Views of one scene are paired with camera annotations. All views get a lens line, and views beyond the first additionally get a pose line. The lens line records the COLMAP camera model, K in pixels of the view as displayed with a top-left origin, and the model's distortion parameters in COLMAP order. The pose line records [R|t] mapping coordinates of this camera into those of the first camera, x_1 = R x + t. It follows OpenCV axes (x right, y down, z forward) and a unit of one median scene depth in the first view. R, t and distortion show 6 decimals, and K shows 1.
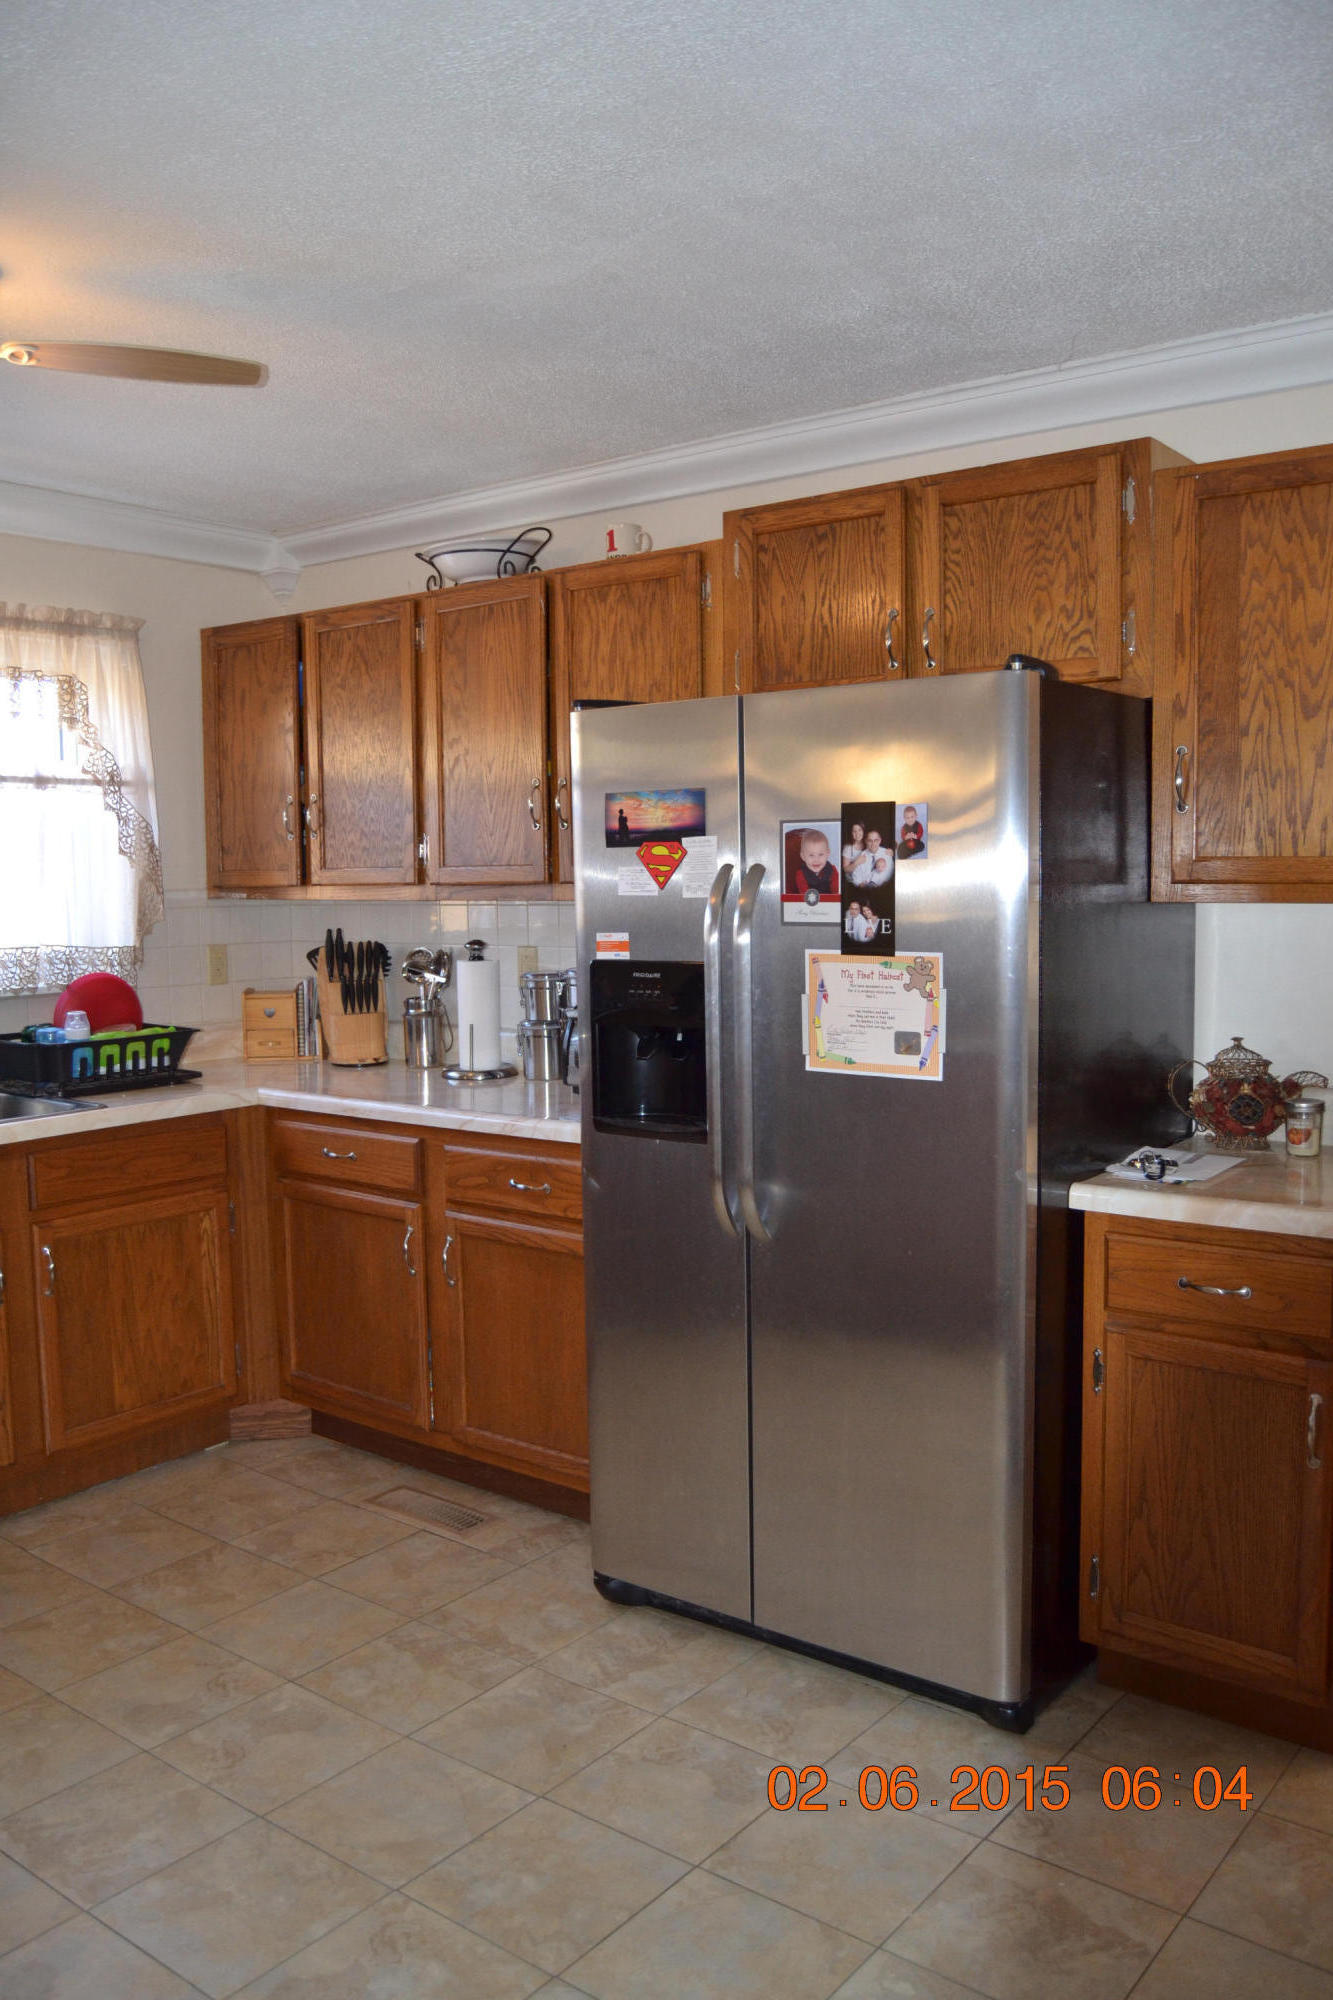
lens RADIAL K [[1603.6, 0, 667.7], [0, 1603.6, 1001.3], [0, 0, 1]] dist [-0.099822, 0.038640]
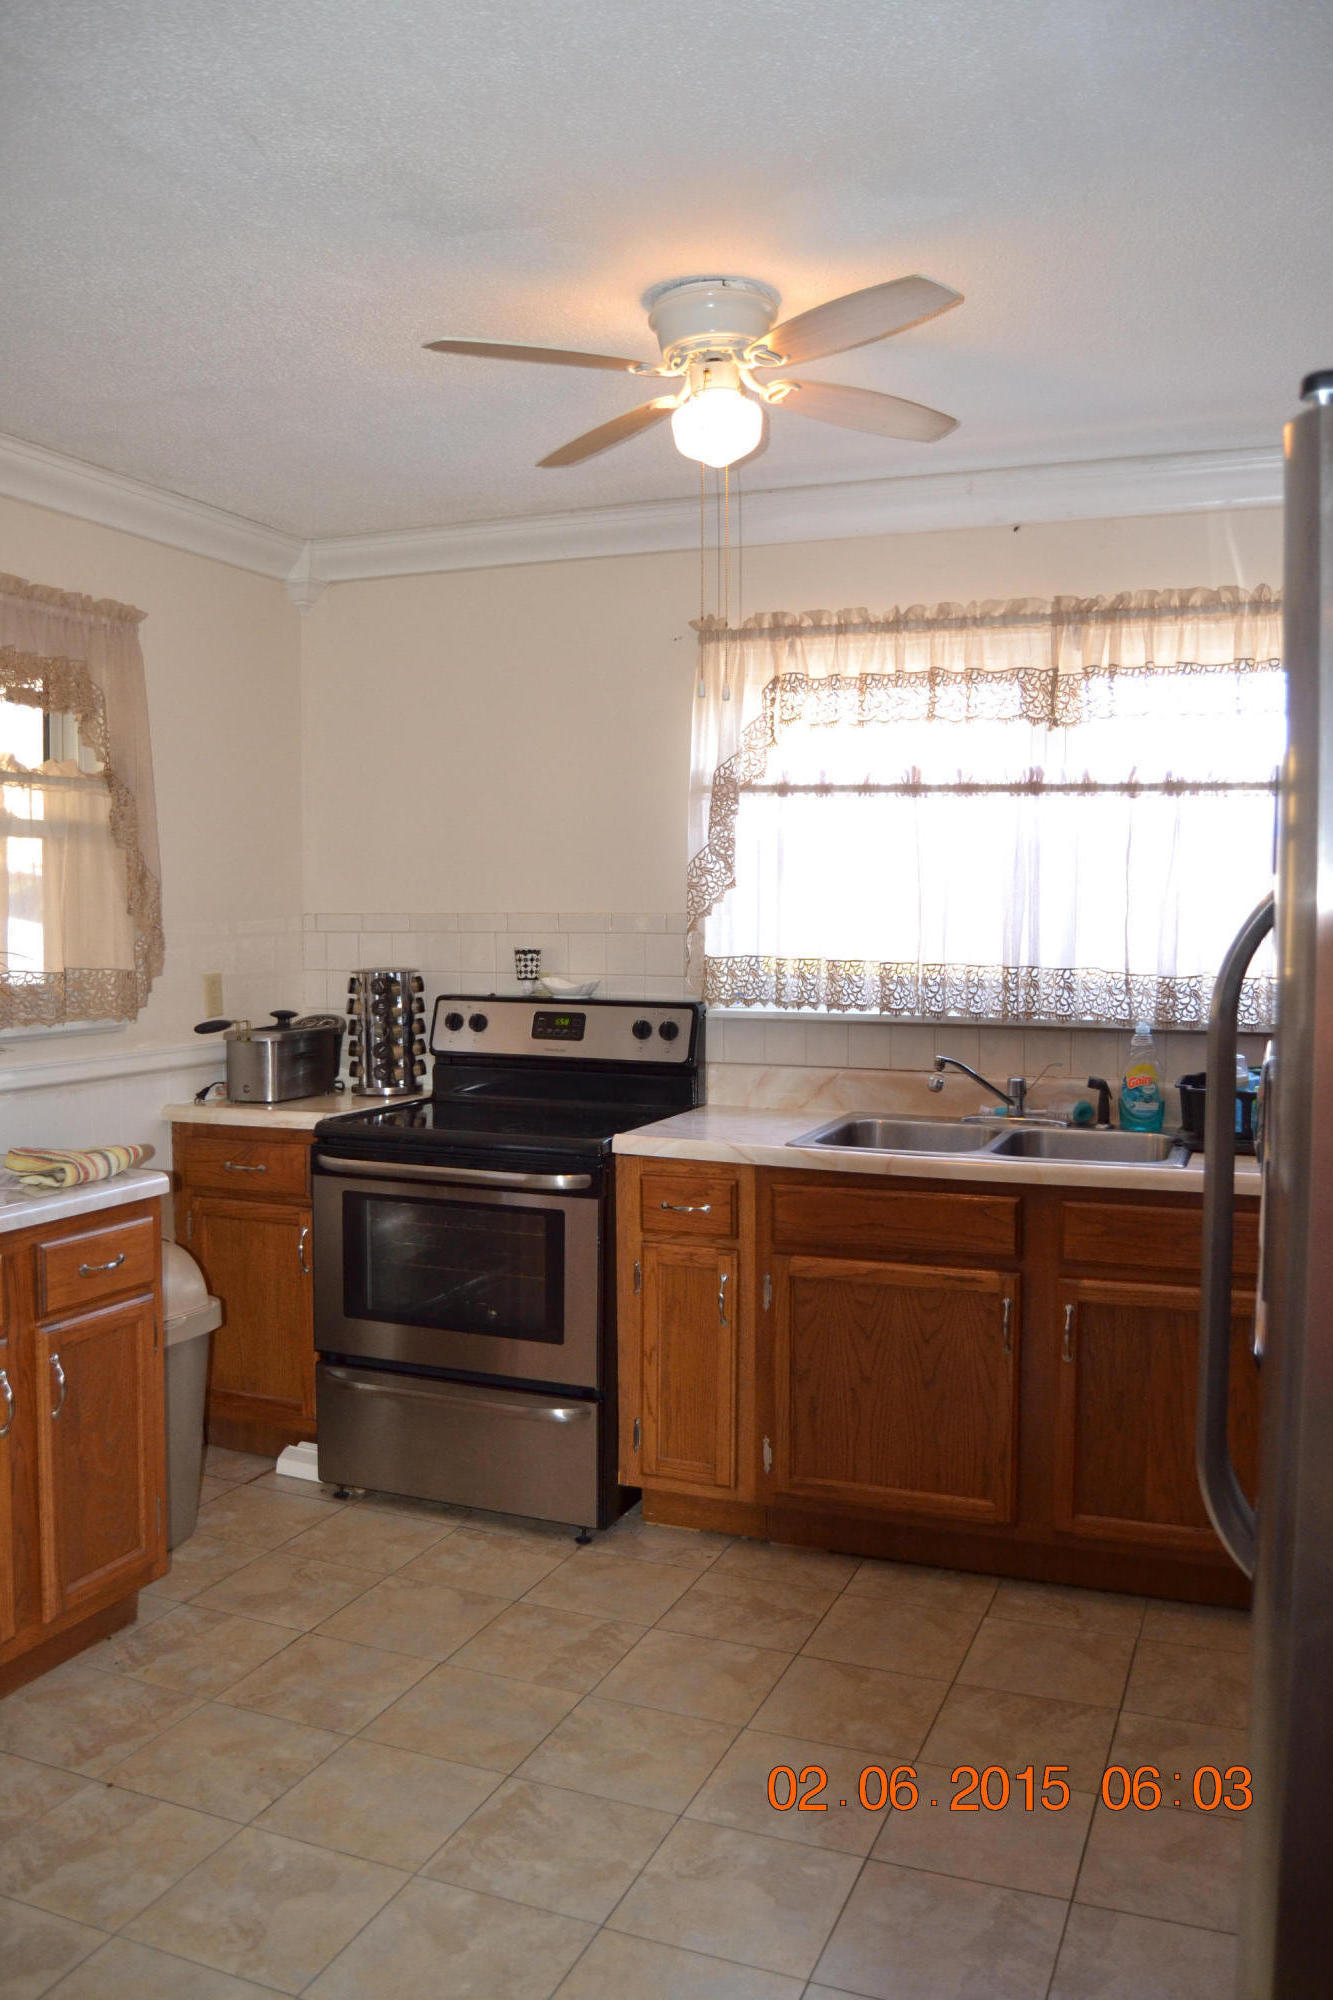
lens RADIAL K [[1603.6, 0, 668.2], [0, 1603.6, 1001.4], [0, 0, 1]] dist [-0.099822, 0.038640]
pose [[0.270629, 0.070071, -0.960130, 0.416776], [-0.082089, 0.995395, 0.049507, -0.045336], [0.959177, 0.065418, 0.275135, 0.535096]]
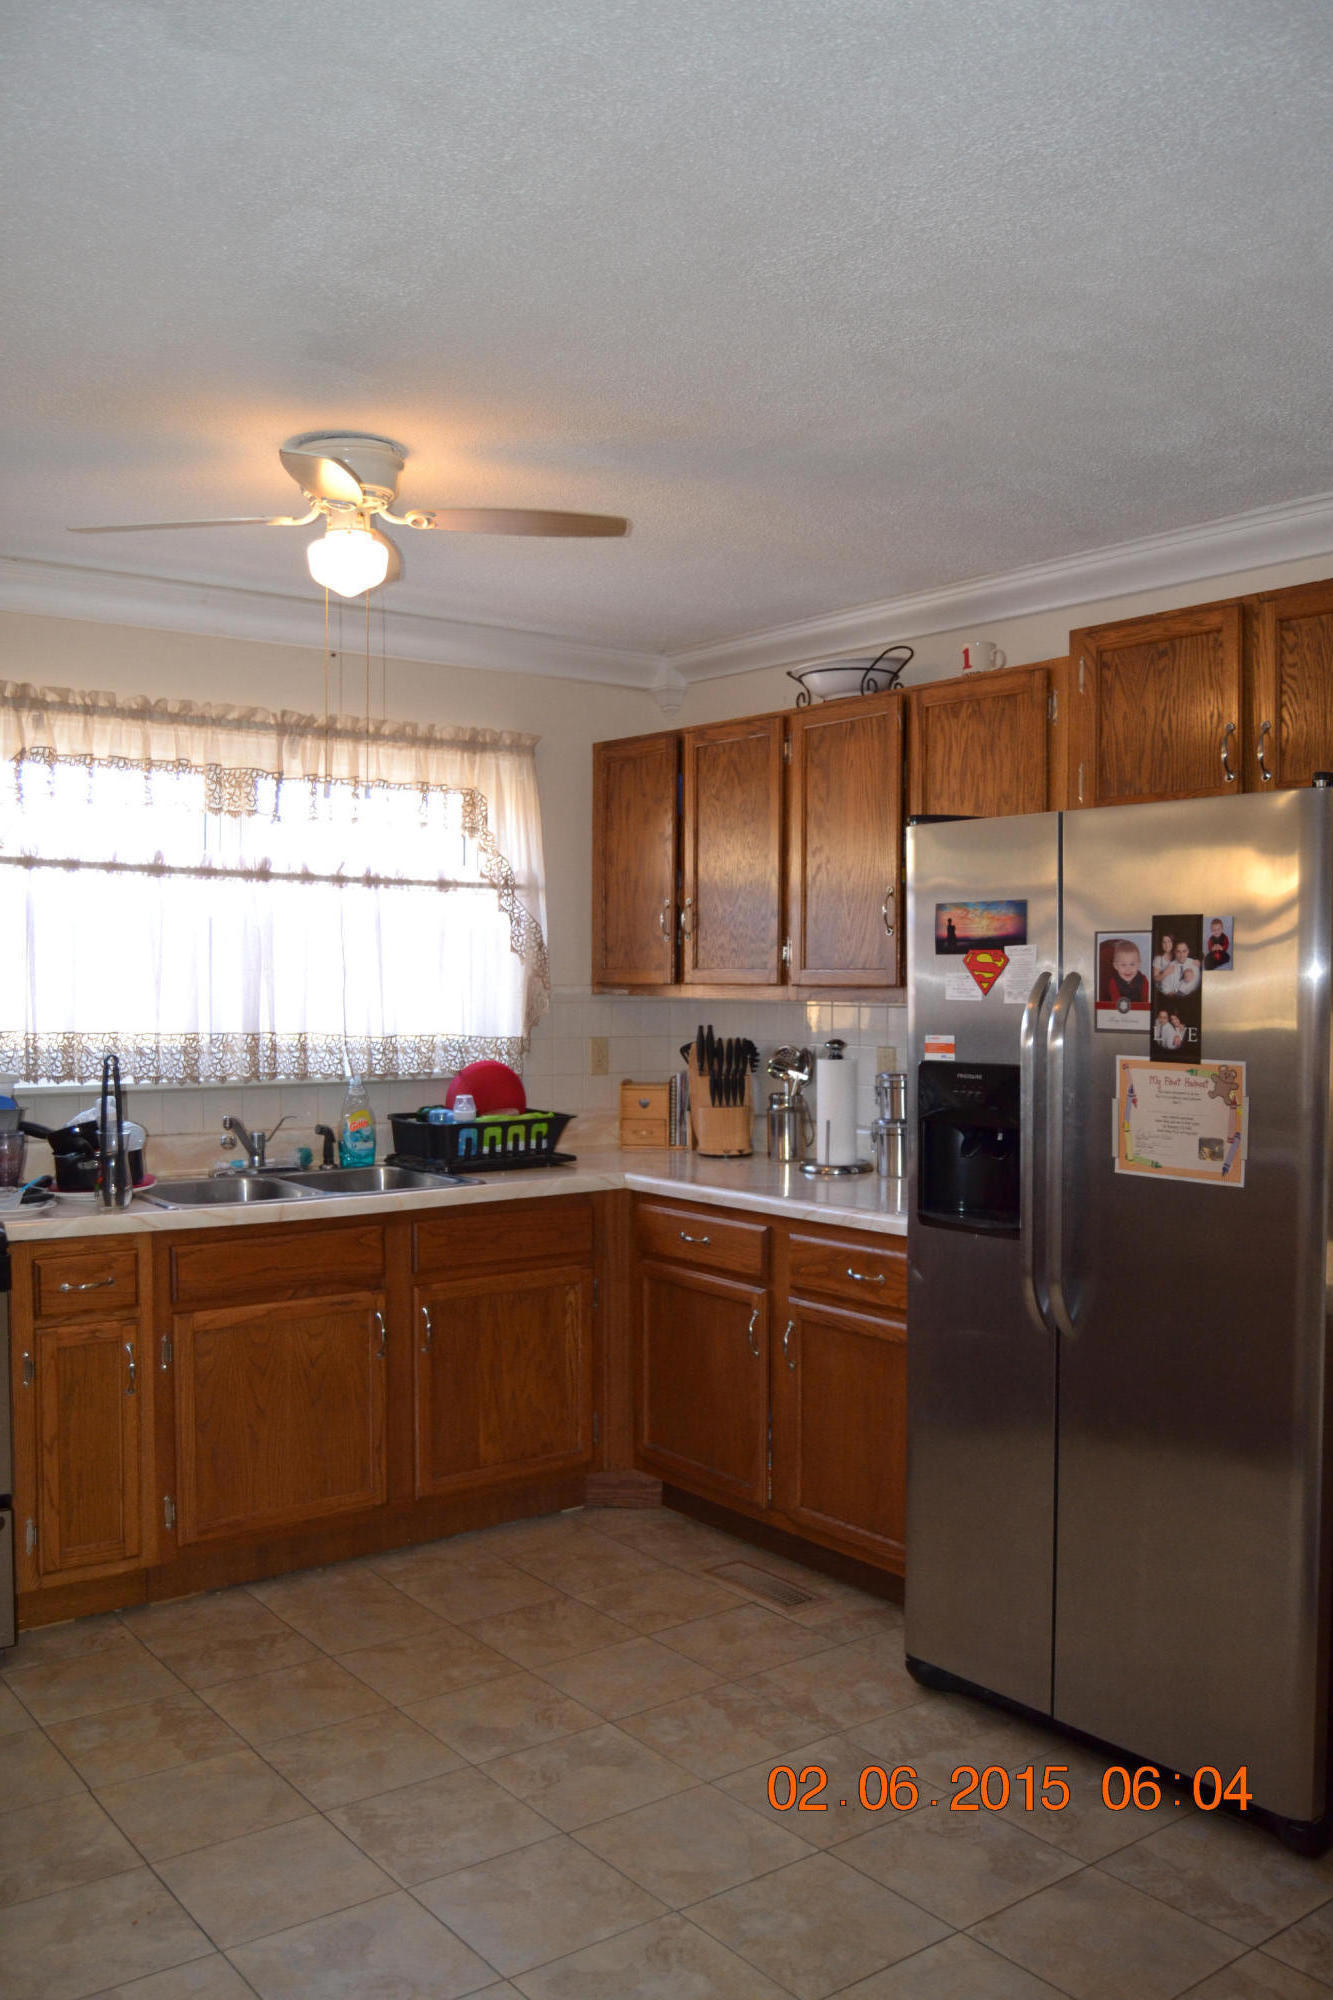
lens RADIAL K [[1661.9, 0, 671.4], [0, 1661.9, 1001.5], [0, 0, 1]] dist [-0.092384, 0.034267]
pose [[0.966736, 0.018843, -0.255081, 0.063976], [-0.034604, 0.997749, -0.057443, 0.003303], [0.253424, 0.064359, 0.965212, -0.085136]]
